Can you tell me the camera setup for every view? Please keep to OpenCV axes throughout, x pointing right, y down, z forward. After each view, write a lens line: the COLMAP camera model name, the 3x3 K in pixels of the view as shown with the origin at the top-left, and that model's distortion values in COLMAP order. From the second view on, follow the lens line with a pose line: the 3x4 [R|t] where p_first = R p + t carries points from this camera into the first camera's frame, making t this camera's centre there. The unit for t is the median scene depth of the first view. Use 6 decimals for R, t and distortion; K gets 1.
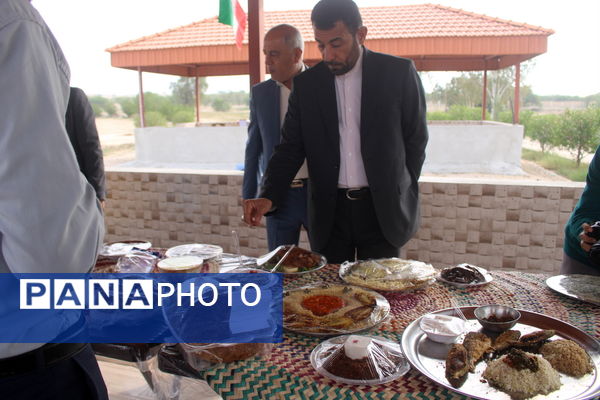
lens RADIAL K [[601.2, 0, 300.0], [0, 601.2, 200.0], [0, 0, 1]] dist [-0.149417, 0.136859]
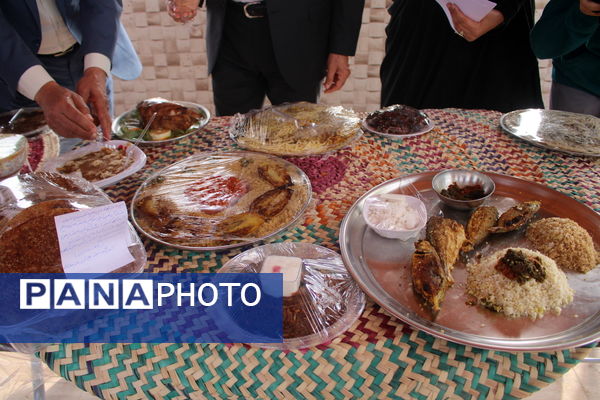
lens RADIAL K [[601.2, 0, 300.0], [0, 601.2, 200.0], [0, 0, 1]] dist [-0.149417, 0.136859]
pose [[0.975243, -0.120771, 0.185245, 0.007075], [0.059194, 0.949697, 0.307524, -0.022993], [-0.213067, -0.288945, 0.933334, 0.387838]]
